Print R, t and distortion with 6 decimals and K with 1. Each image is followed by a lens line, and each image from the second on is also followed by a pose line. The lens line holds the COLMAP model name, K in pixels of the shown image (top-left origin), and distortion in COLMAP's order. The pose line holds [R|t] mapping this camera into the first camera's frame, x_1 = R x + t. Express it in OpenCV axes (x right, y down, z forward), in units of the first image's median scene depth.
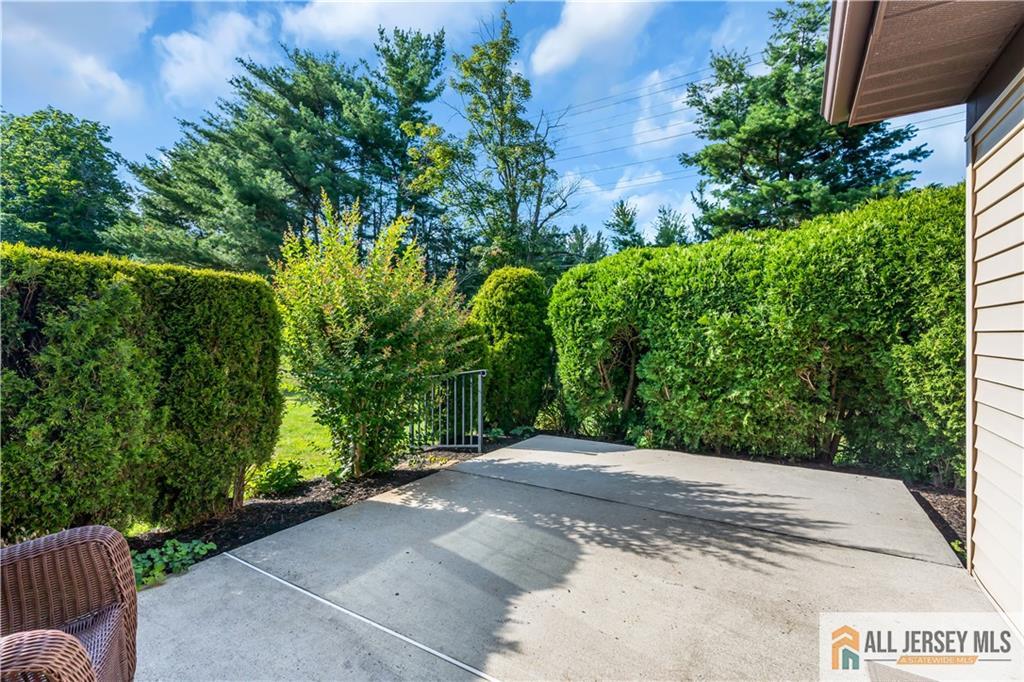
lens RADIAL K [[461.3, 0, 512.0], [0, 461.3, 341.0], [0, 0, 1]] dist [-0.010144, 0.000299]
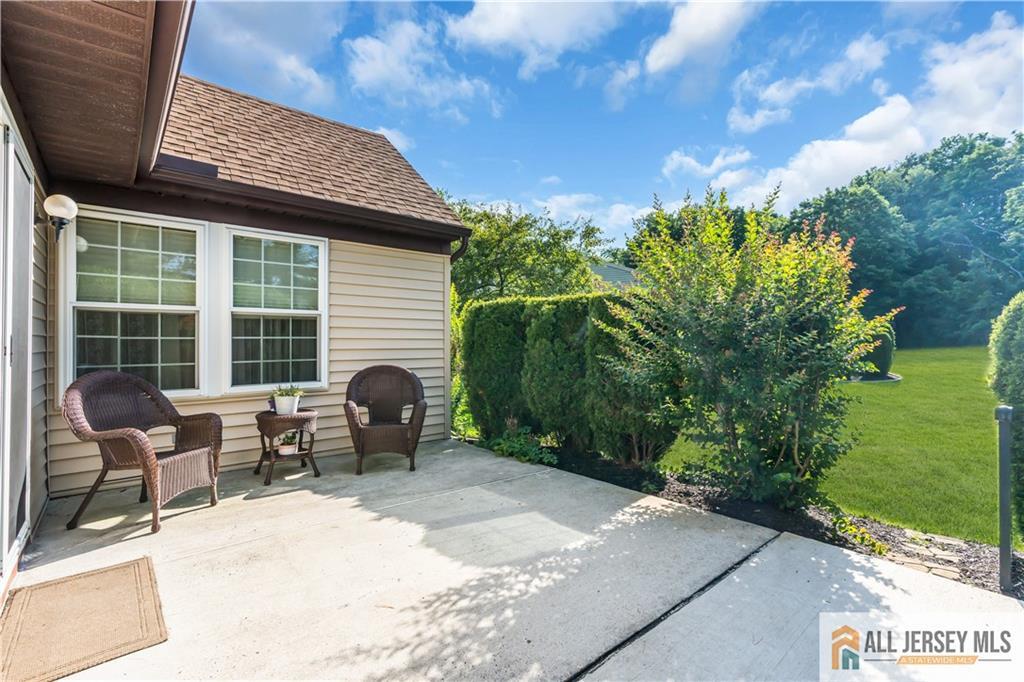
lens RADIAL K [[461.3, 0, 512.0], [0, 461.3, 341.0], [0, 0, 1]] dist [-0.010144, 0.000299]
pose [[-0.303088, 0.002016, -0.952960, 0.908758], [0.002782, 0.999995, 0.001231, -0.004631], [0.952959, -0.002278, -0.303092, 1.216015]]
